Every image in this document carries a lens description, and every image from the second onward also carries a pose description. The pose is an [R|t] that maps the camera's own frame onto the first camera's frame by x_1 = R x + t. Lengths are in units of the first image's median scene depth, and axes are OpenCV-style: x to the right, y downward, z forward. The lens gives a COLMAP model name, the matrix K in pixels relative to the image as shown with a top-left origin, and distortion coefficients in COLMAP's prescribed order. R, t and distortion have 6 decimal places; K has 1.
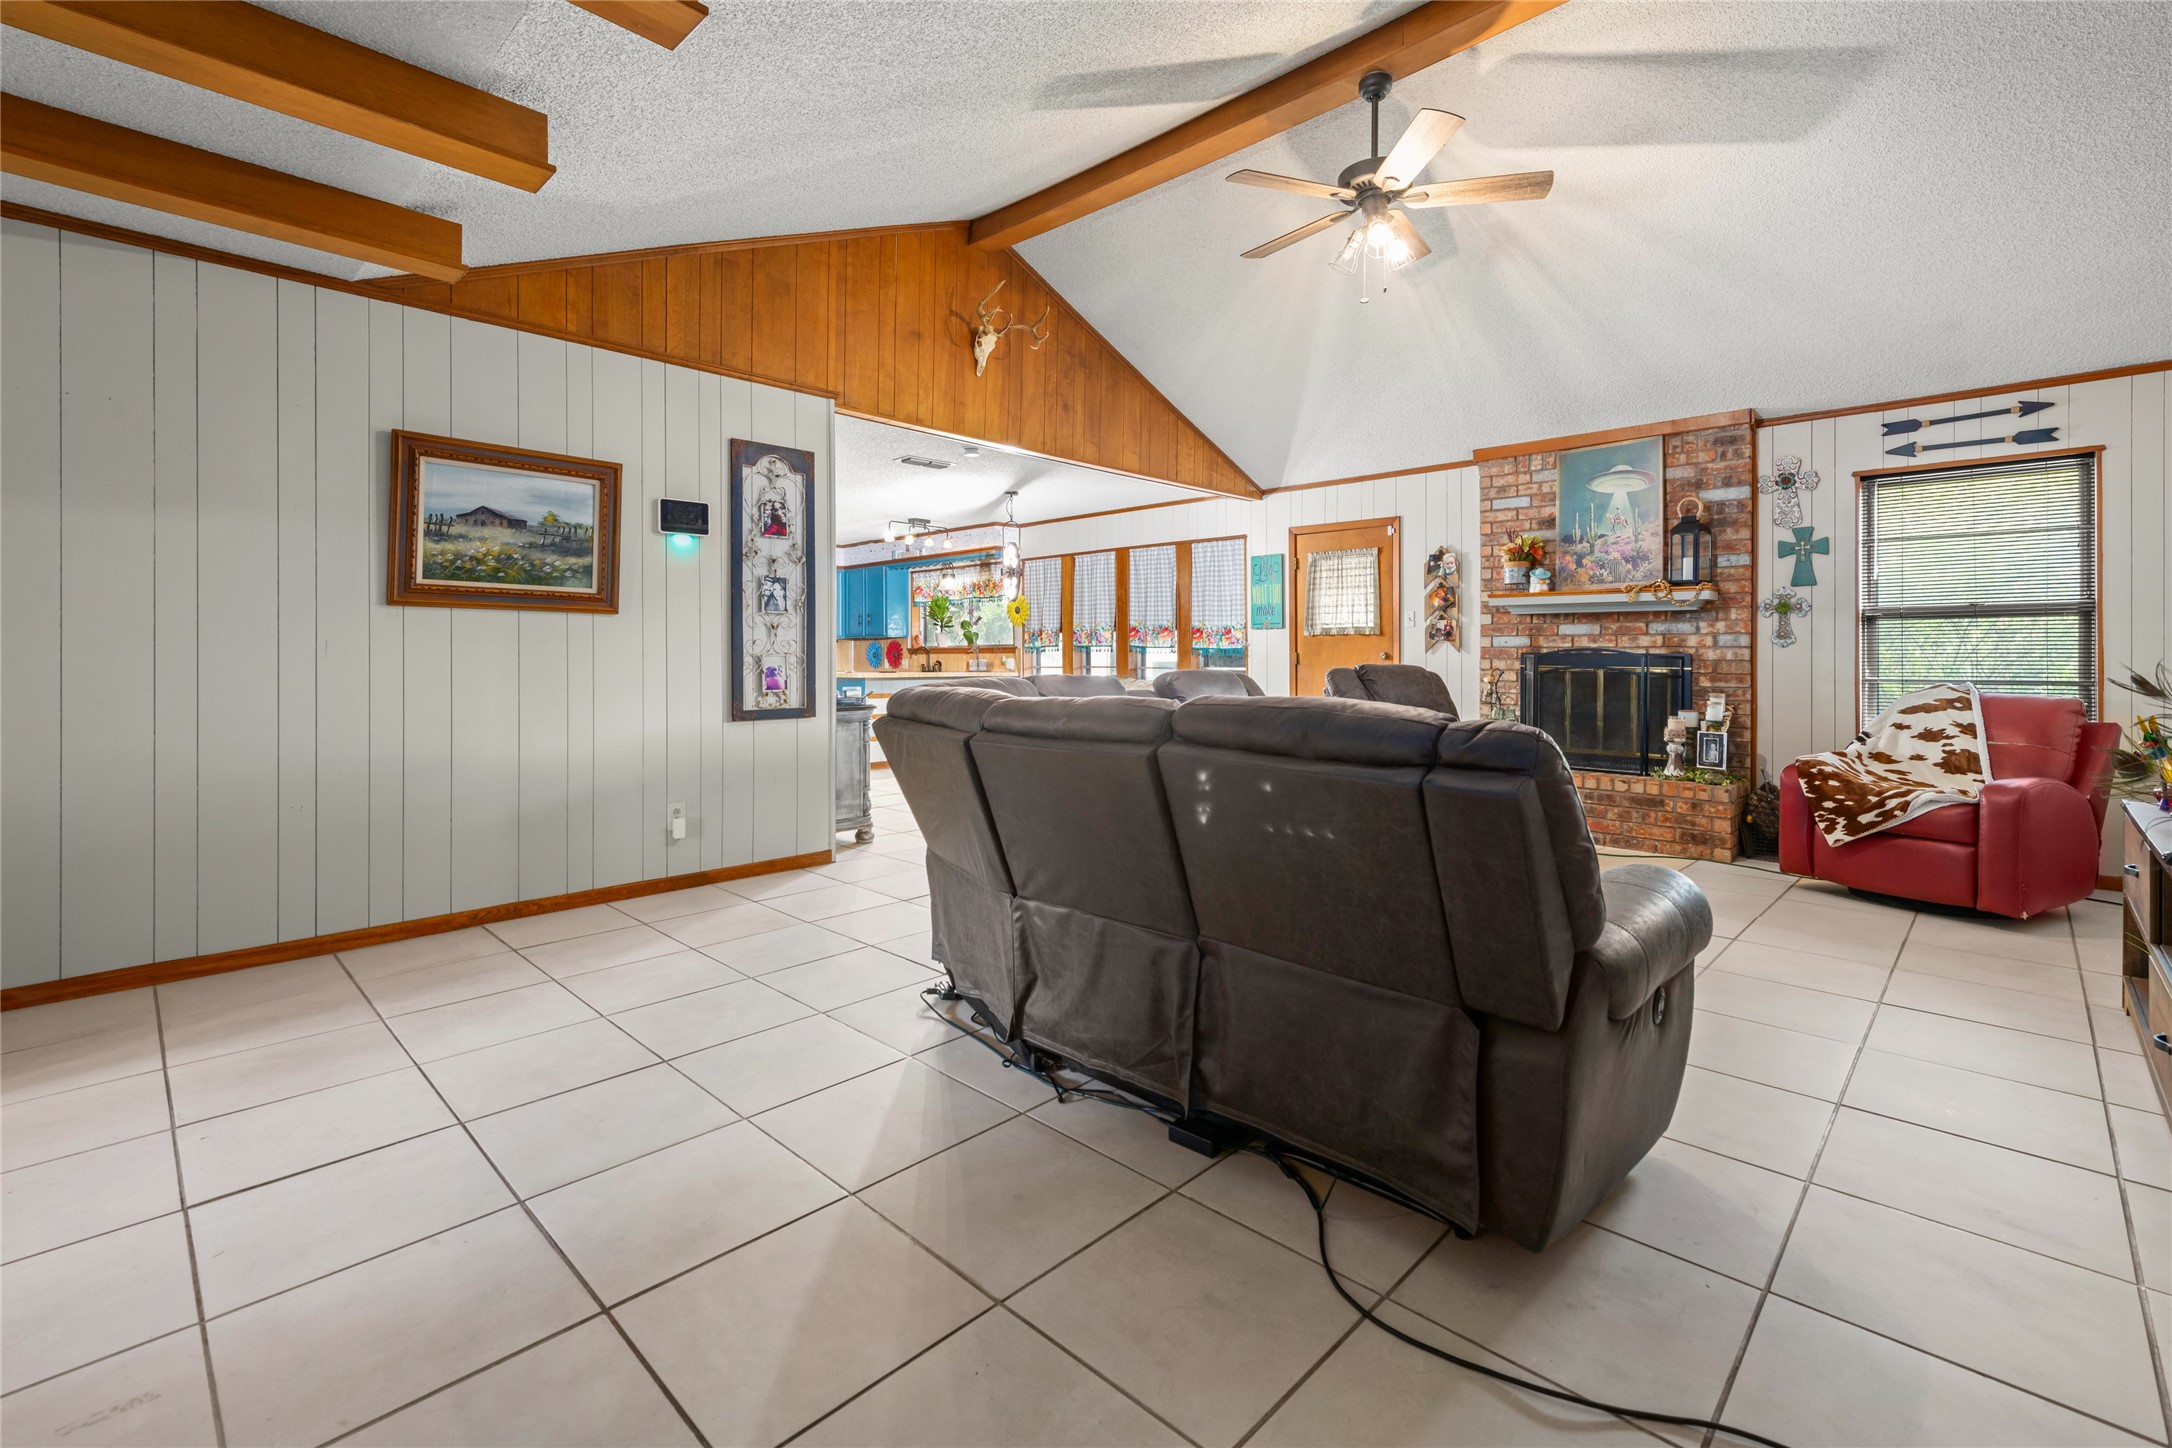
lens RADIAL K [[953.2, 0, 1102.8], [0, 953.2, 652.9], [0, 0, 1]] dist [0.016977, -0.006905]
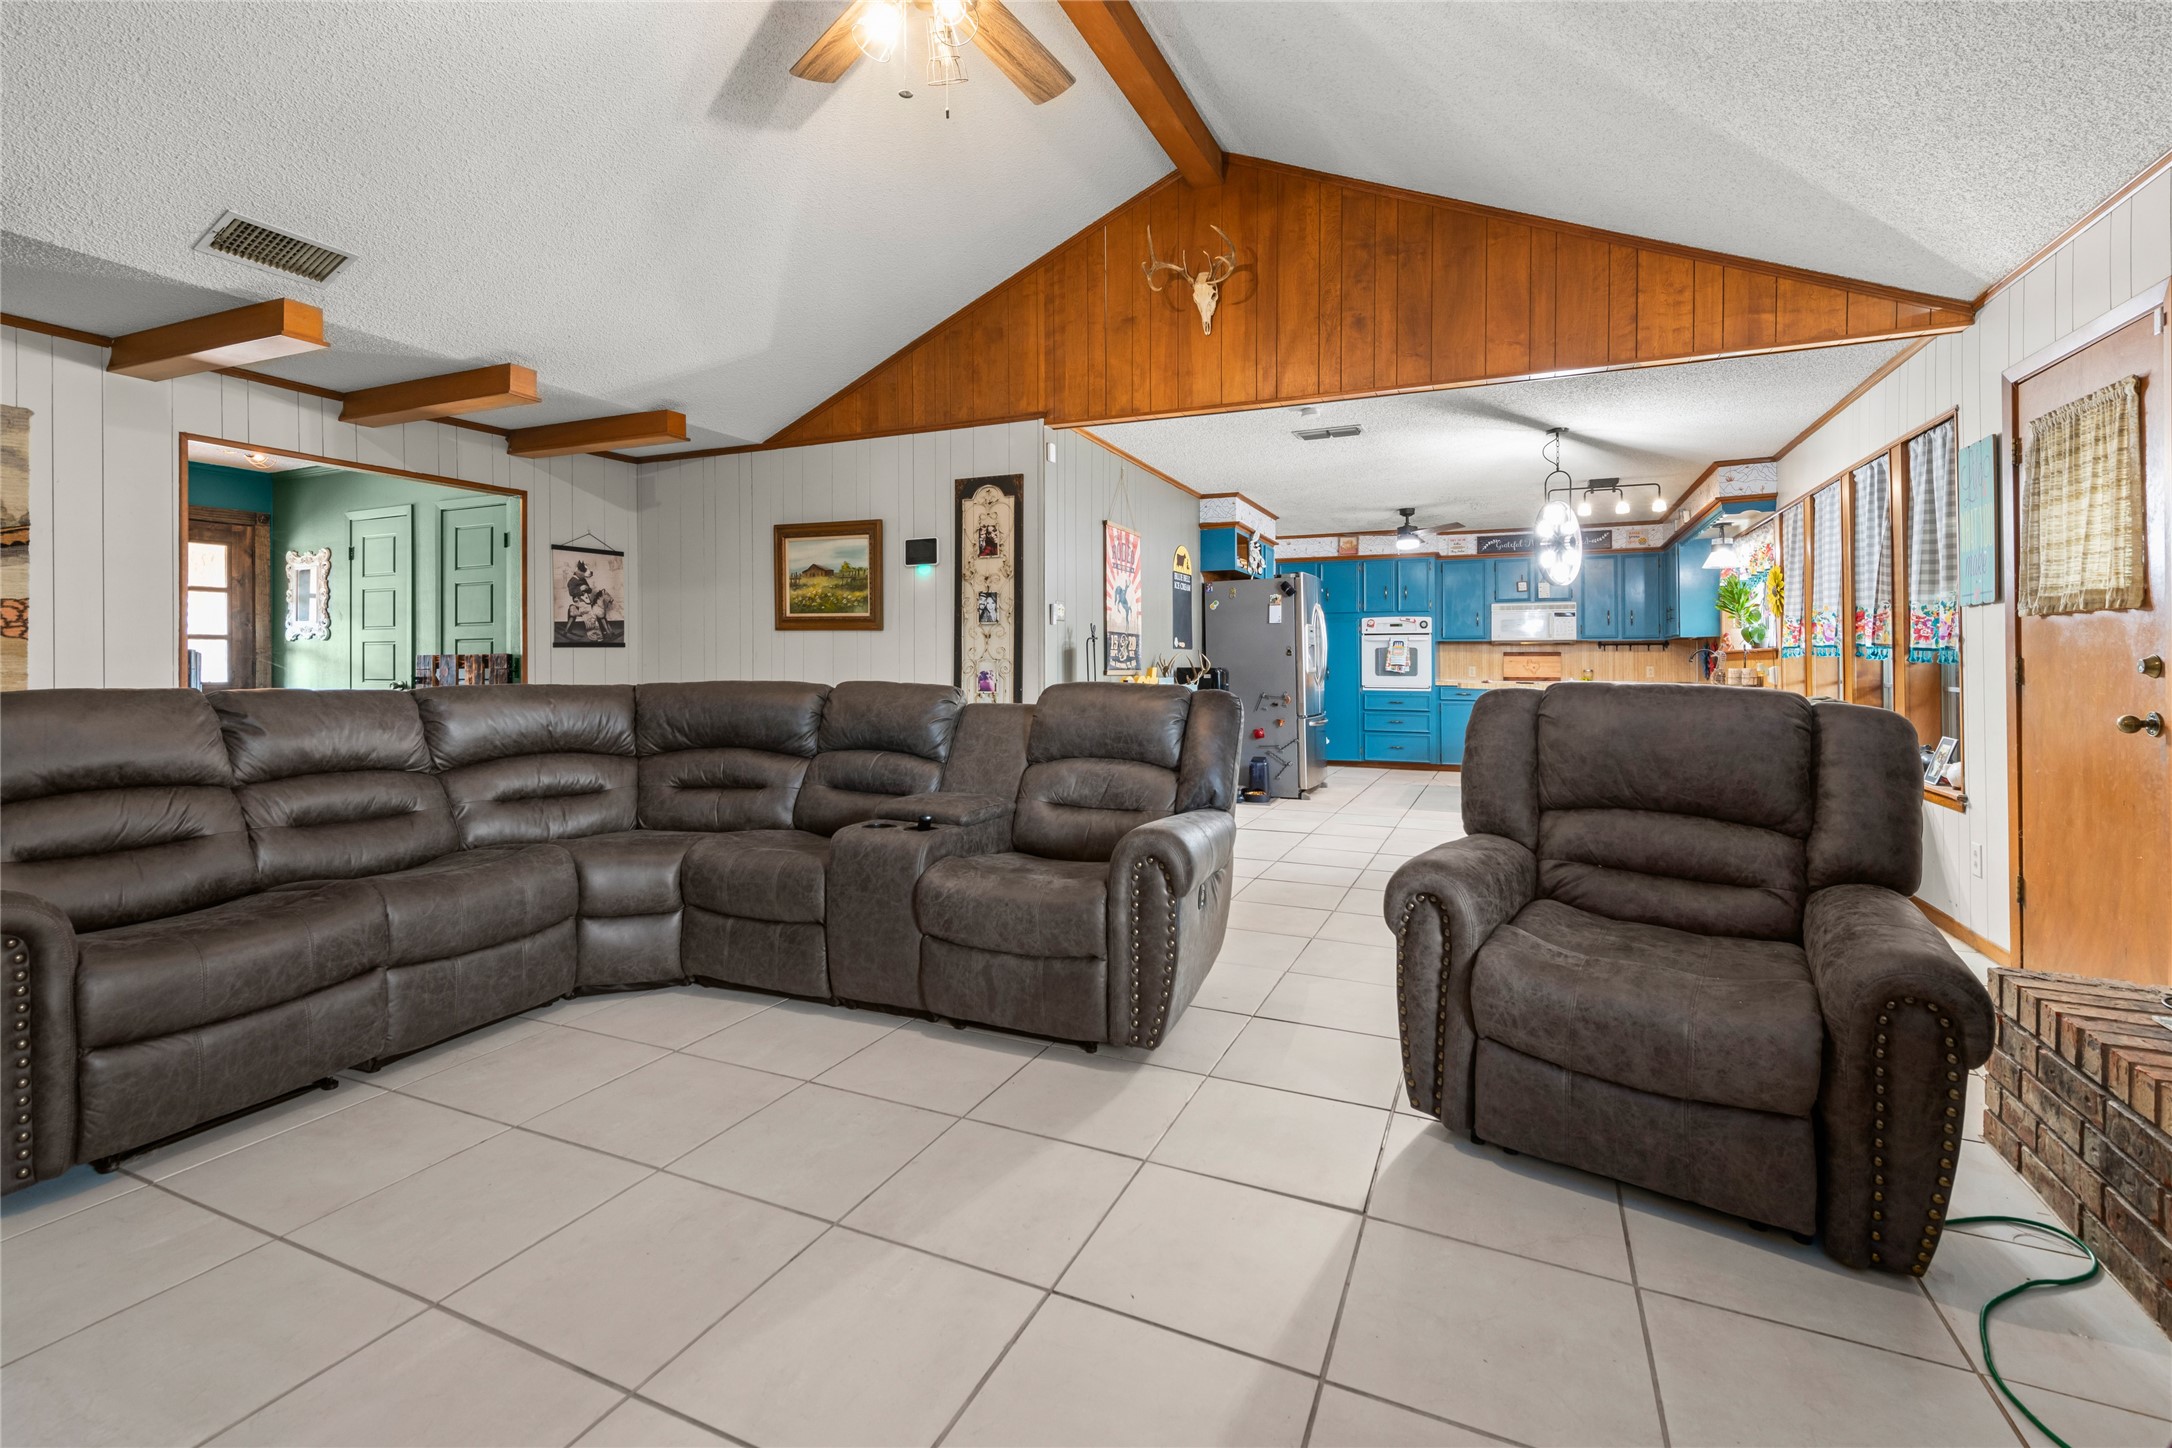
lens RADIAL K [[956.1, 0, 1079.8], [0, 956.1, 658.8], [0, 0, 1]] dist [0.017582, -0.007455]
pose [[0.327989, -0.001784, -0.944680, 0.666010], [0.001282, 0.999998, -0.001443, 0.001326], [0.944681, -0.000738, 0.327991, 0.633110]]
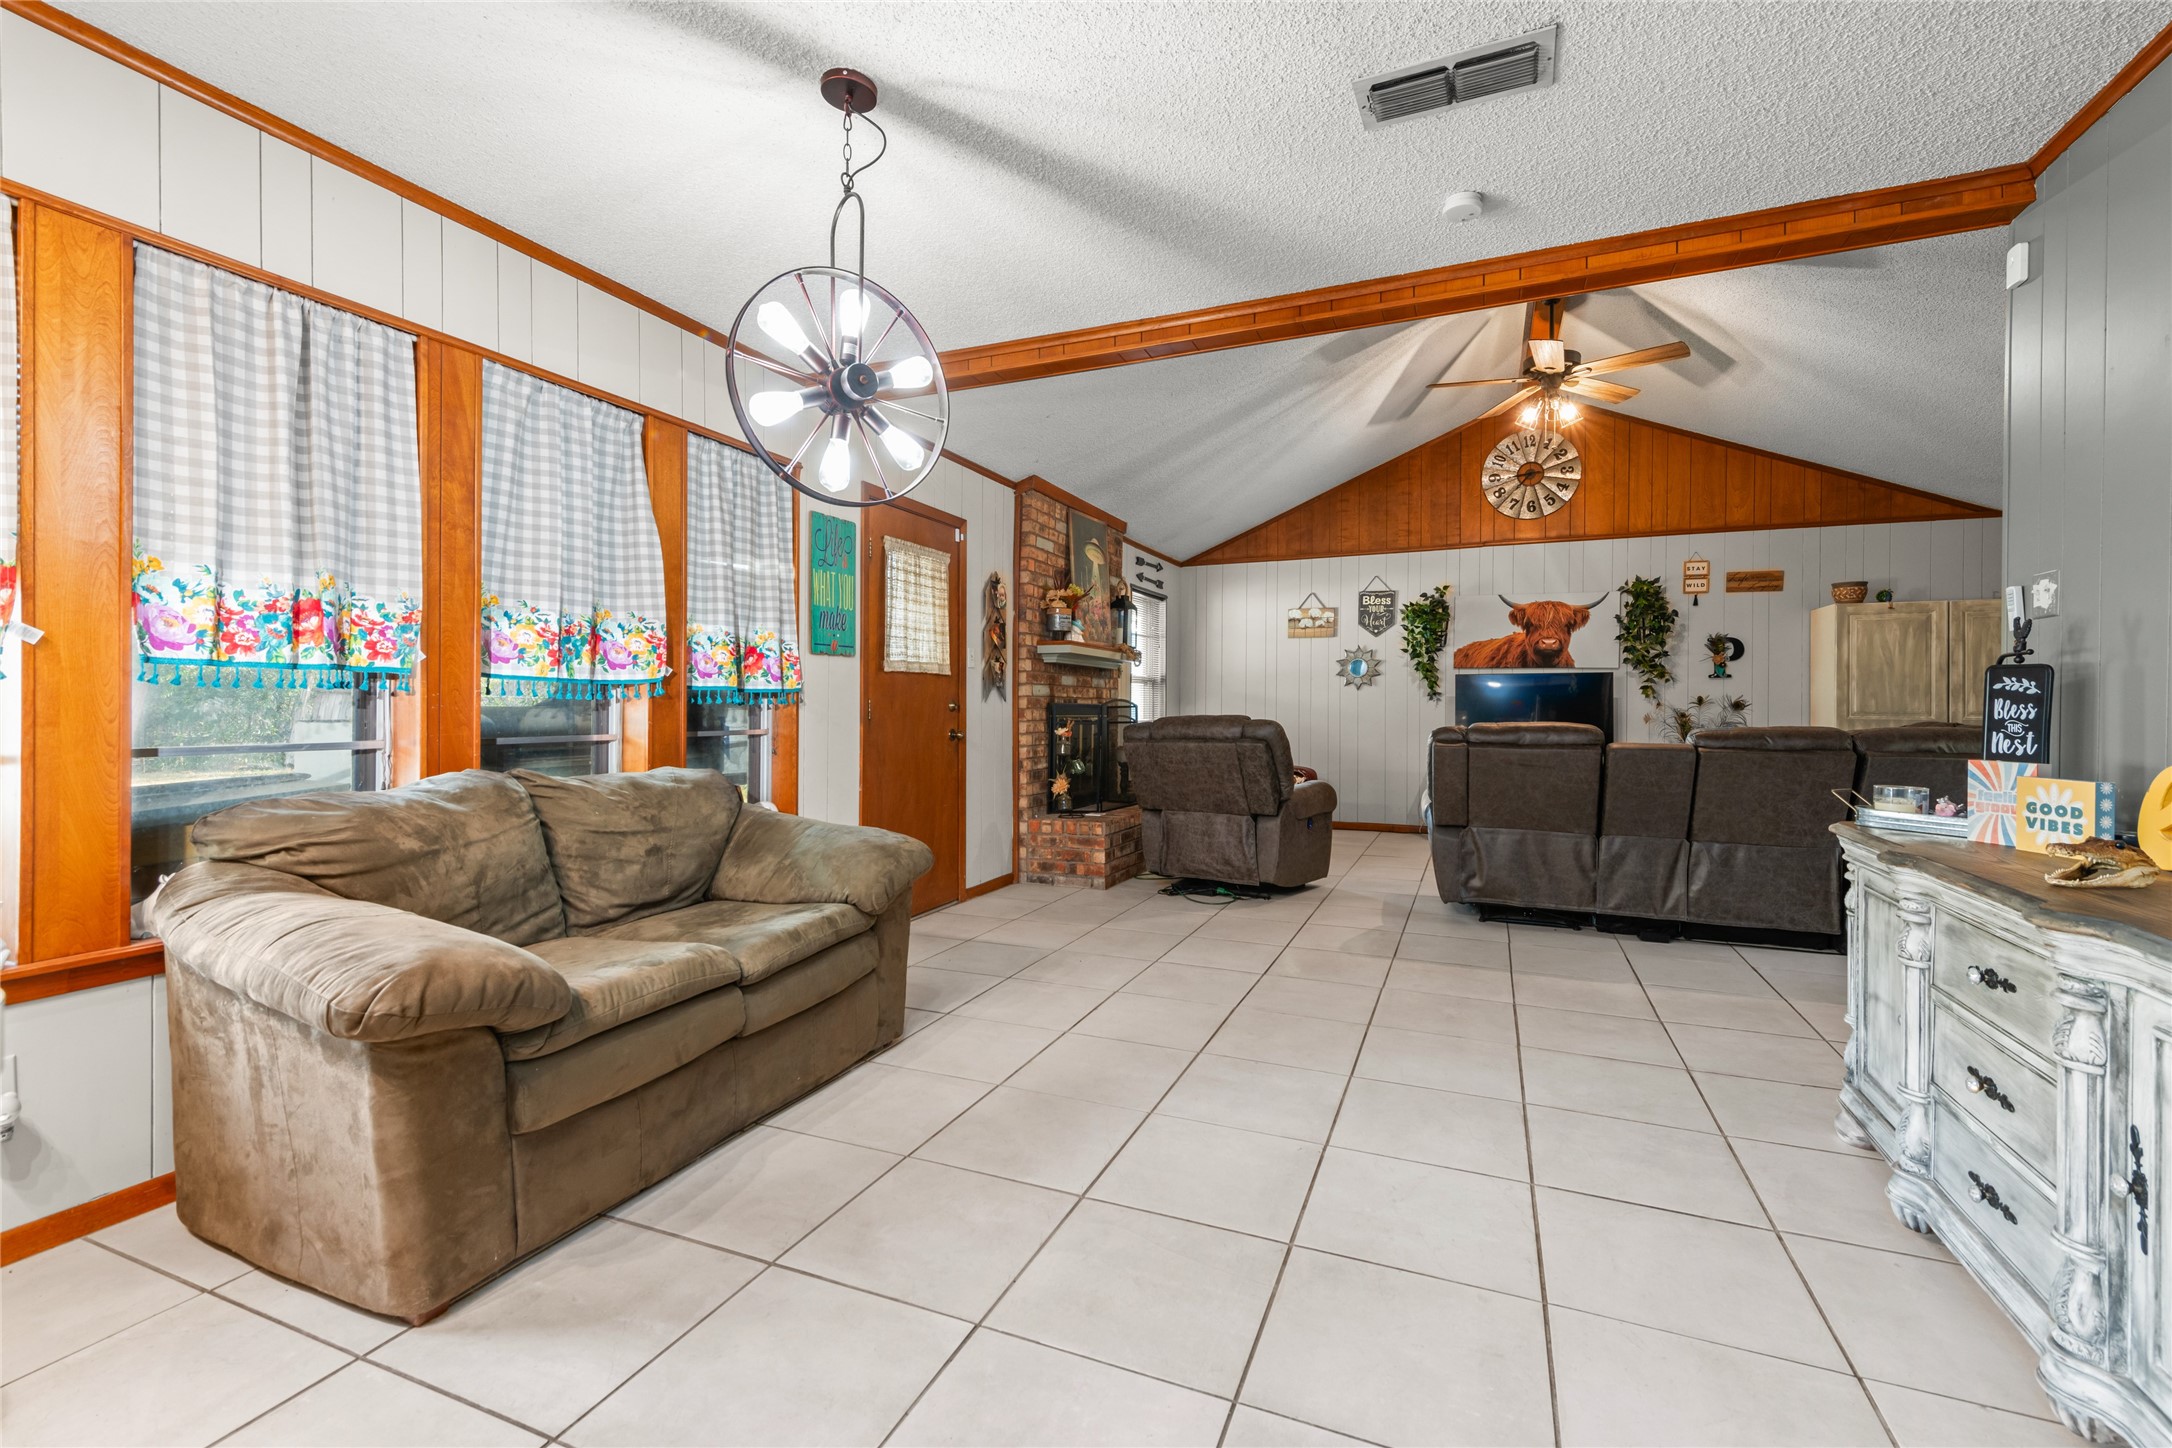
lens RADIAL K [[927.8, 0, 1095.5], [0, 927.8, 704.0], [0, 0, 1]] dist [0.008680, -0.000534]
pose [[-0.358713, -0.000389, 0.933448, -0.525573], [-0.006309, 0.999978, -0.002008, 0.003251], [-0.933427, -0.006609, -0.358707, 1.496546]]
